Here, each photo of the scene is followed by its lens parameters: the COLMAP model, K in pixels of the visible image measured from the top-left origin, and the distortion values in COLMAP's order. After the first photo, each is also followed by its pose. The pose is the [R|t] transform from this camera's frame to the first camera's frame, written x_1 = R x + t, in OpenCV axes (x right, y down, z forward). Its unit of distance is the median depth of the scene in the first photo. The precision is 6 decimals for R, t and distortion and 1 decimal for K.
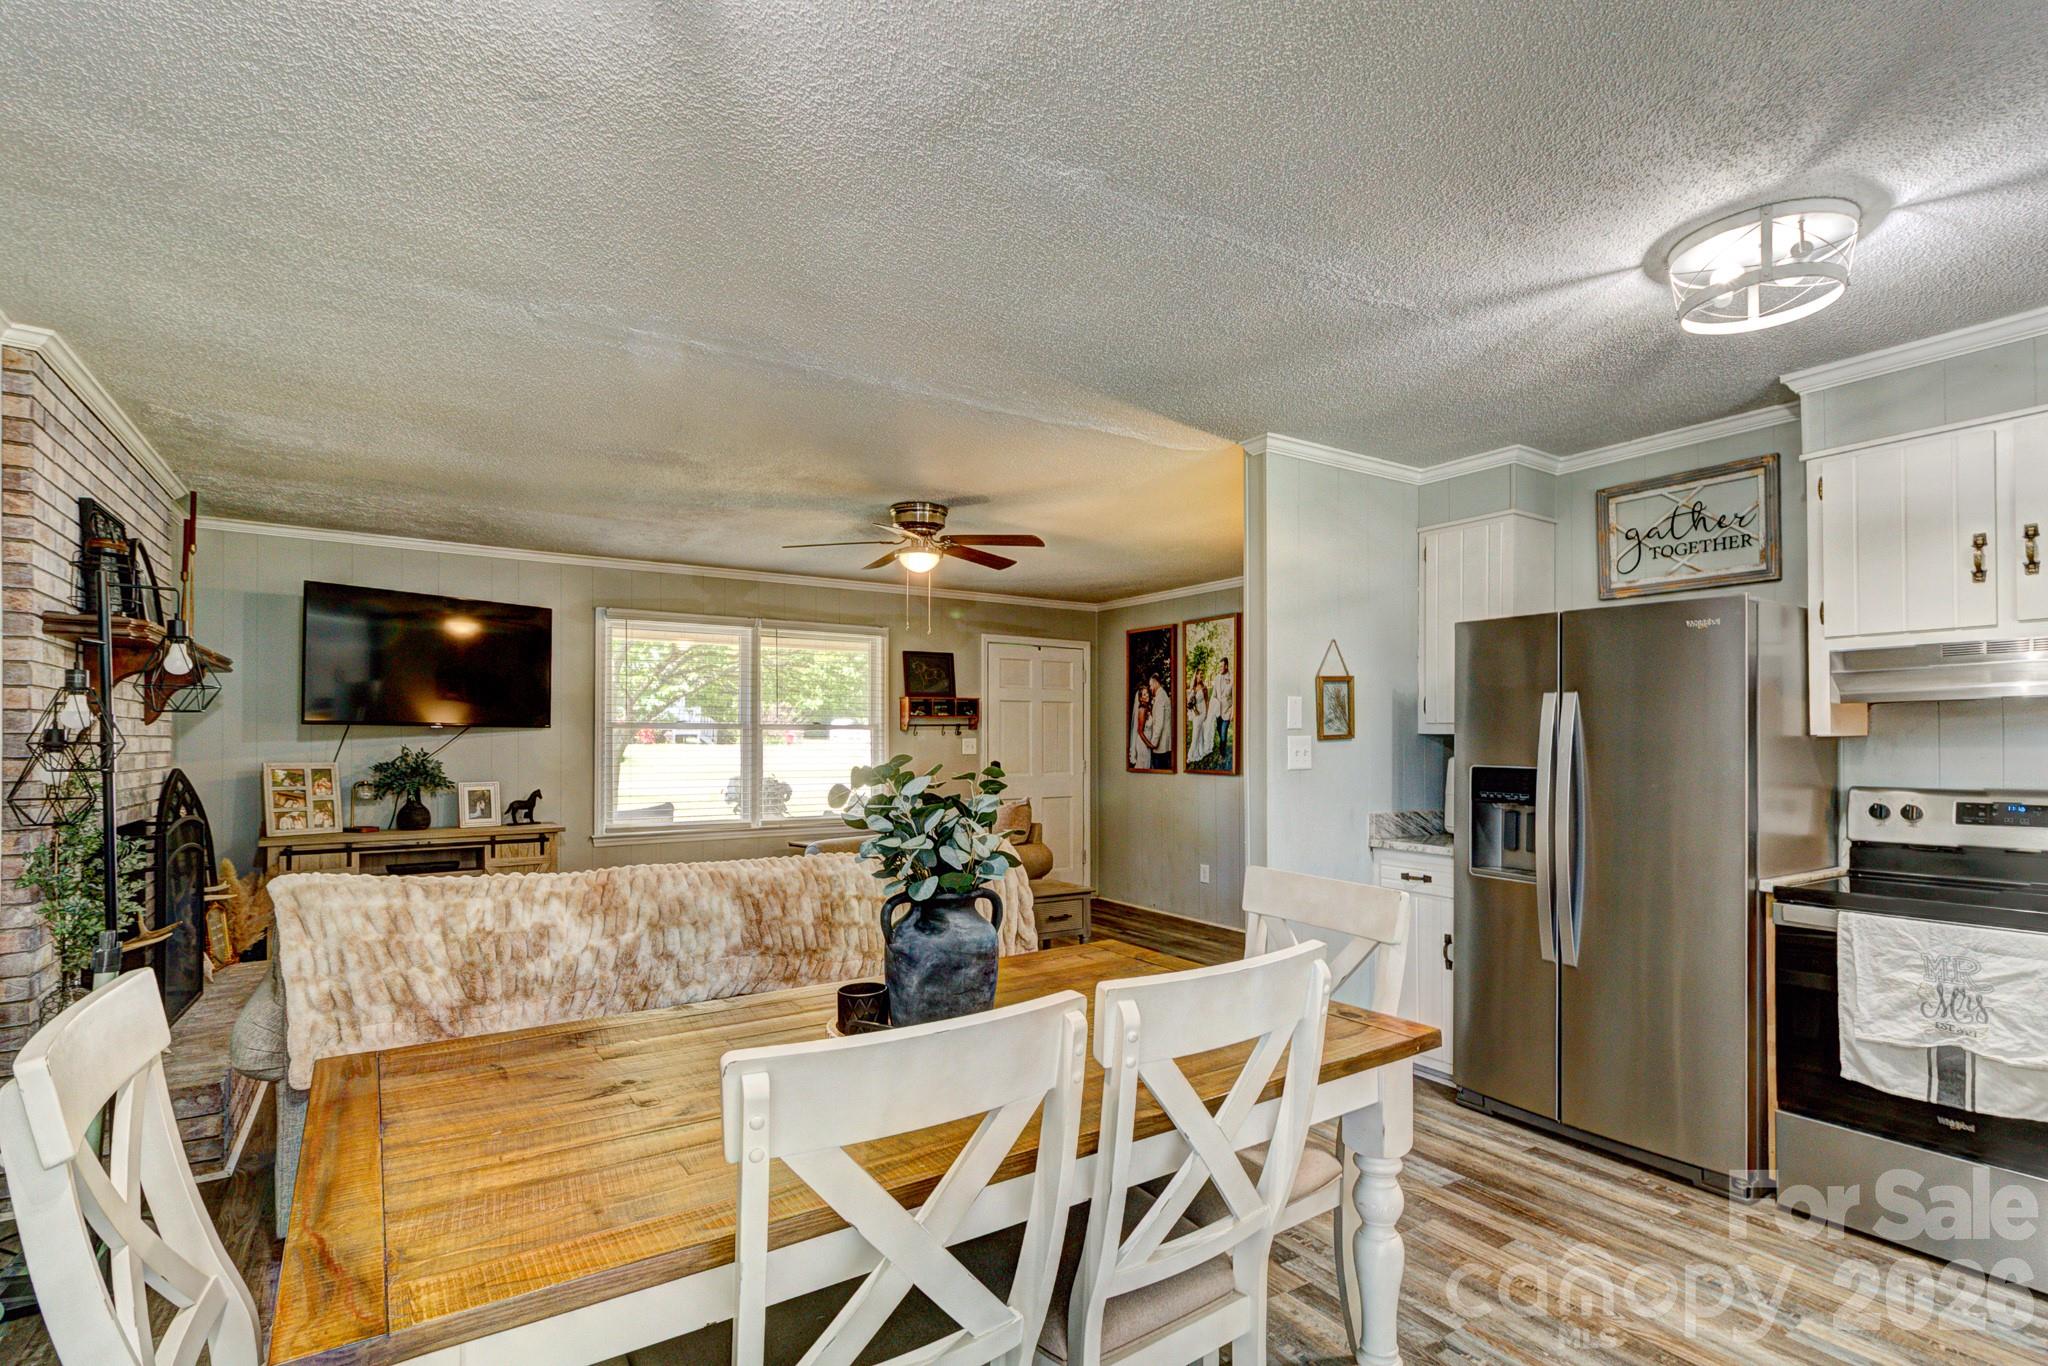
lens RADIAL K [[965.0, 0, 1027.7], [0, 965.0, 732.0], [0, 0, 1]] dist [0.008037, -0.000687]
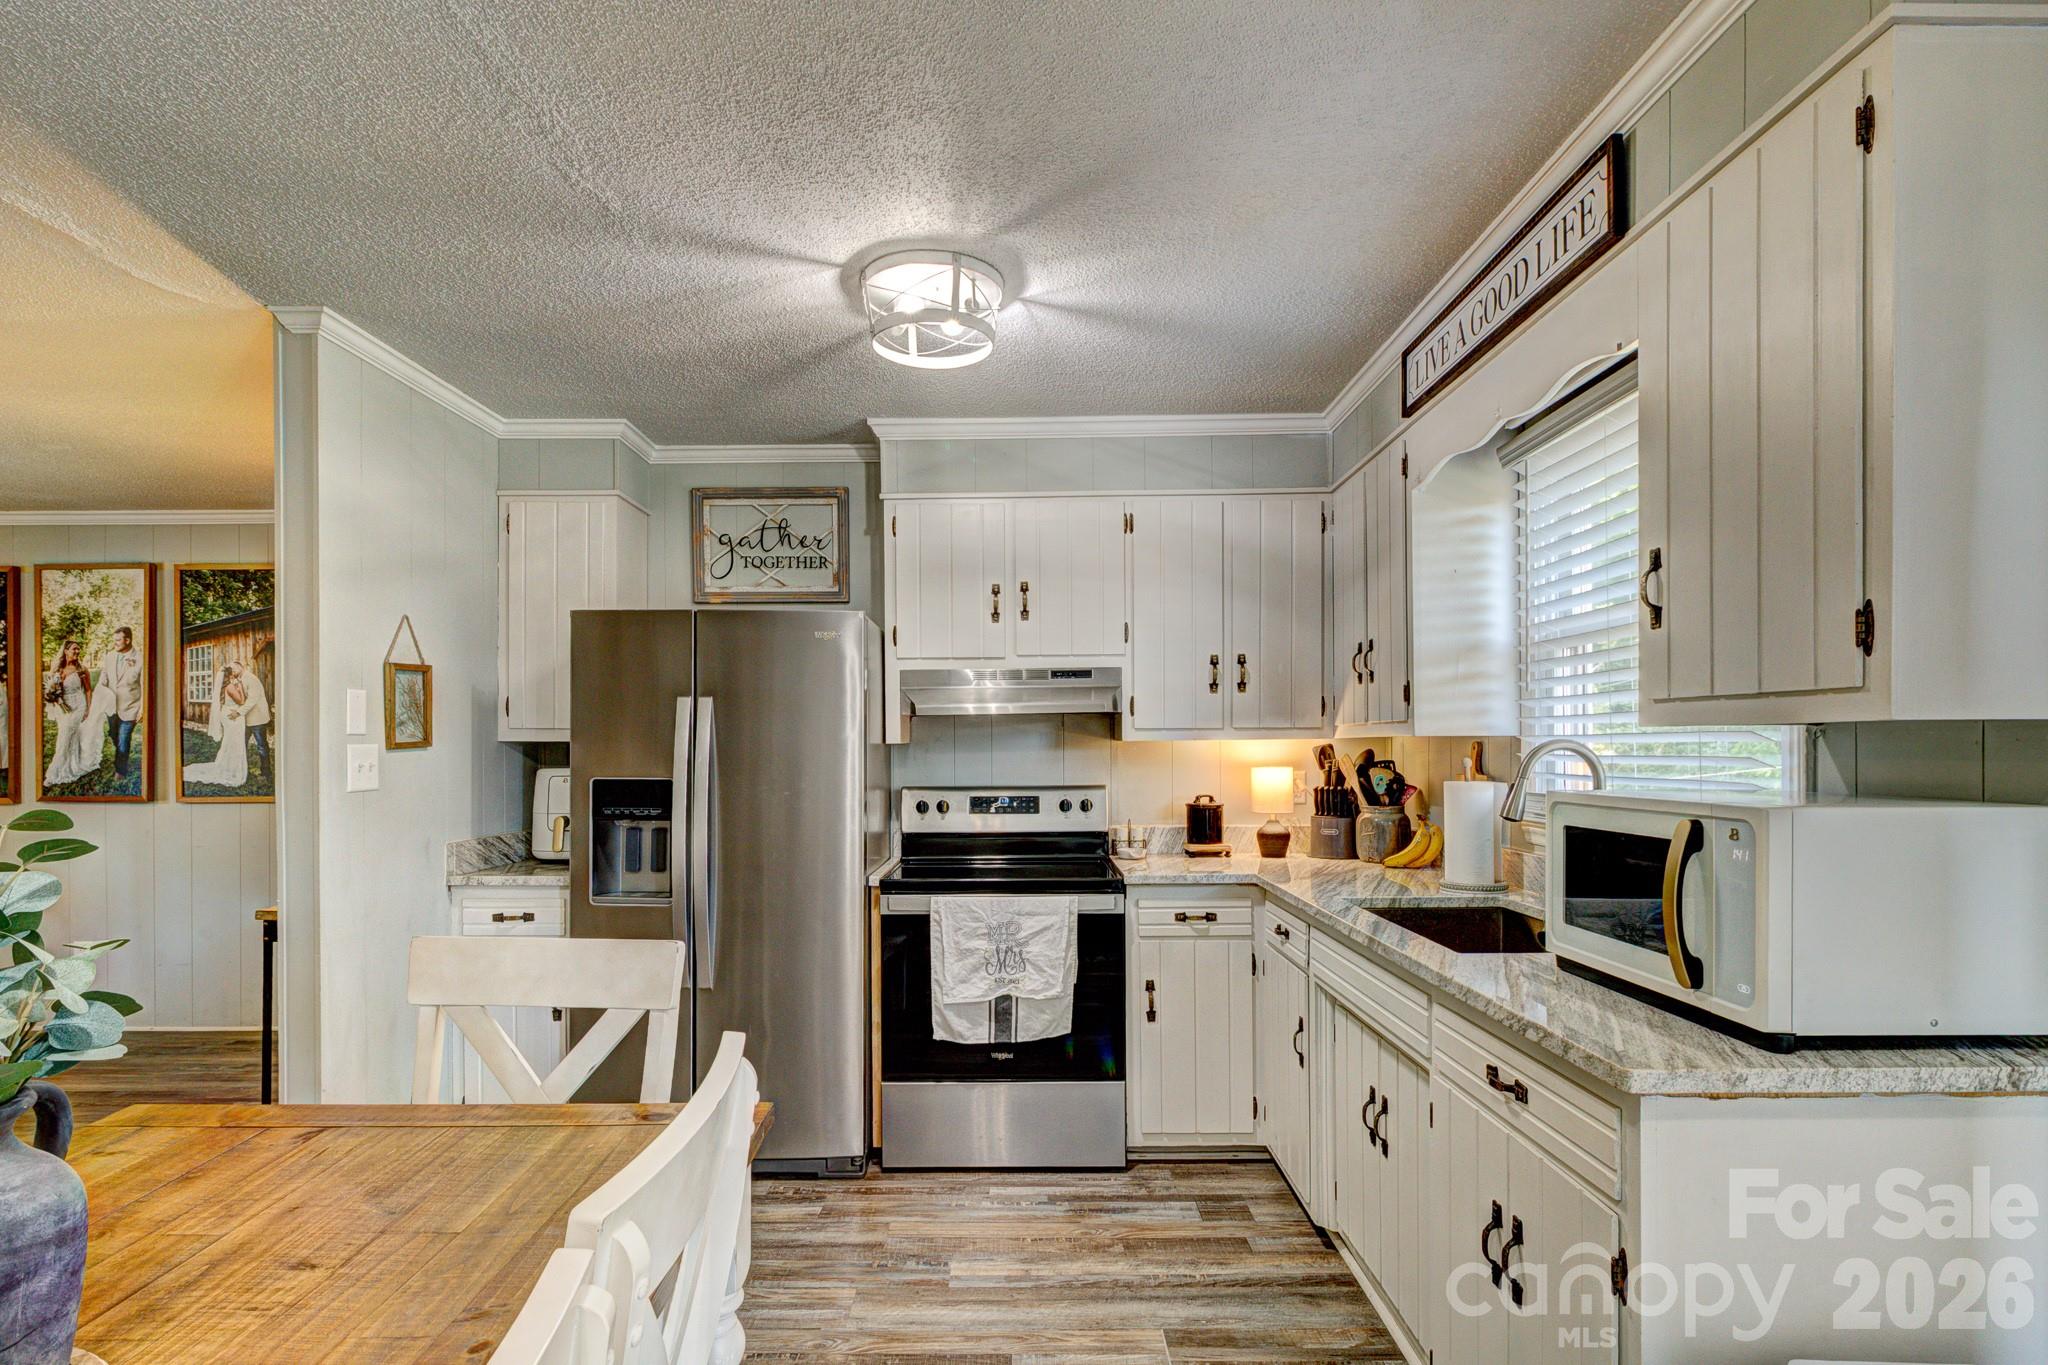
lens RADIAL K [[1036.0, 0, 1003.8], [0, 1036.0, 748.4], [0, 0, 1]] dist [-0.002754, 0.000514]
pose [[0.559603, -0.002191, 0.828758, -0.102006], [-0.003994, 0.999978, 0.005341, 0.001915], [-0.828751, -0.006299, 0.559582, 0.189023]]
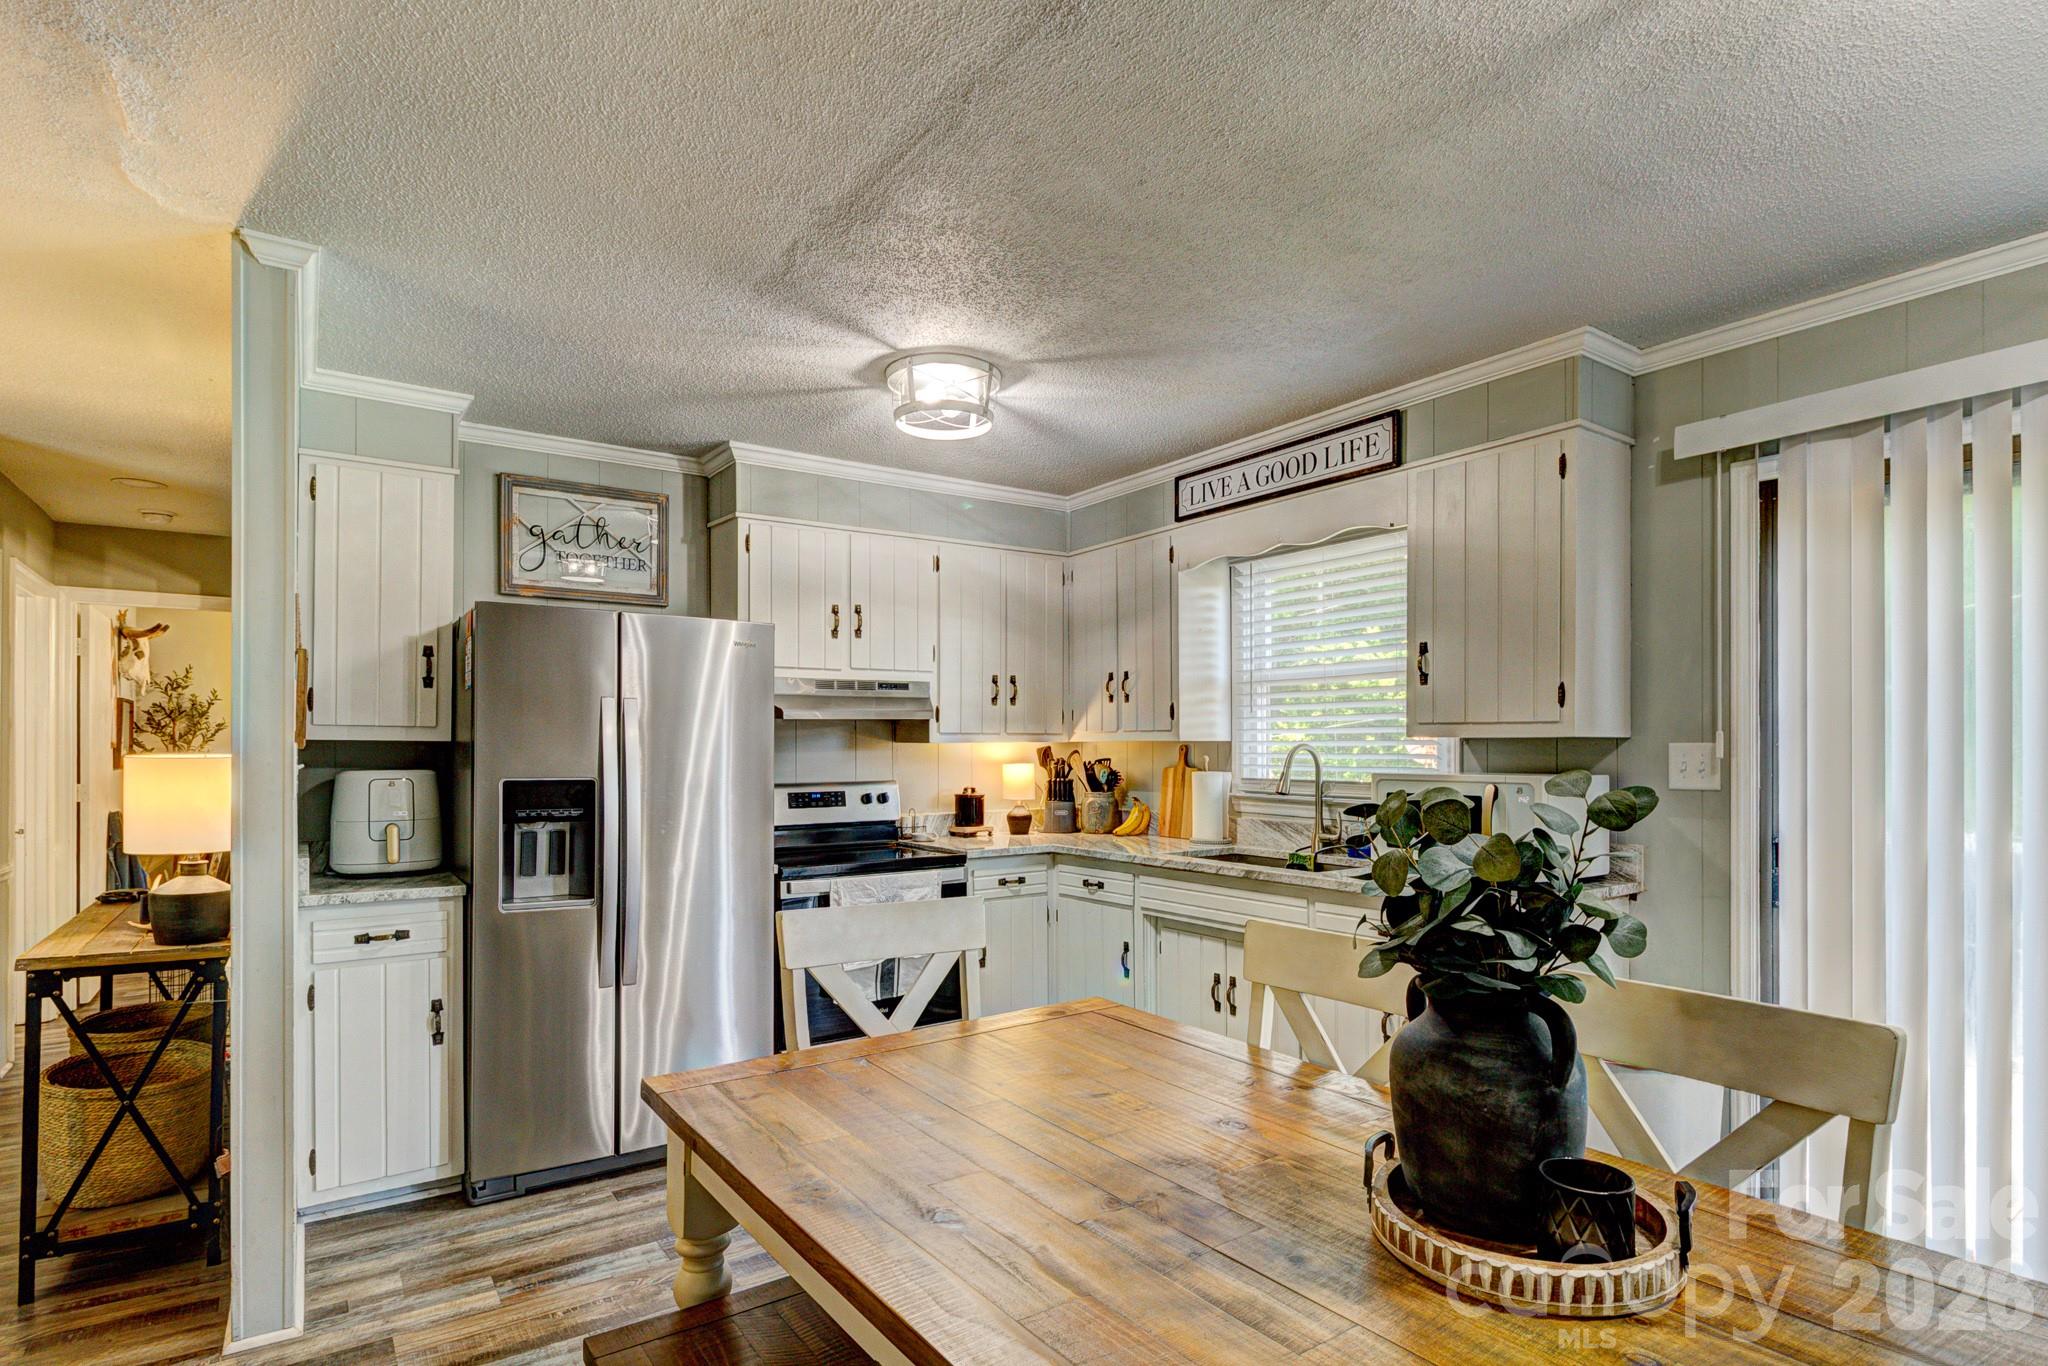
lens RADIAL K [[1037.7, 0, 1018.5], [0, 1037.7, 744.5], [0, 0, 1]] dist [-0.000225, 0.000450]
pose [[-0.022928, 0.002805, 0.999733, -0.441814], [-0.008165, 0.999962, -0.002993, 0.004276], [-0.999704, -0.008231, -0.022904, 0.604708]]
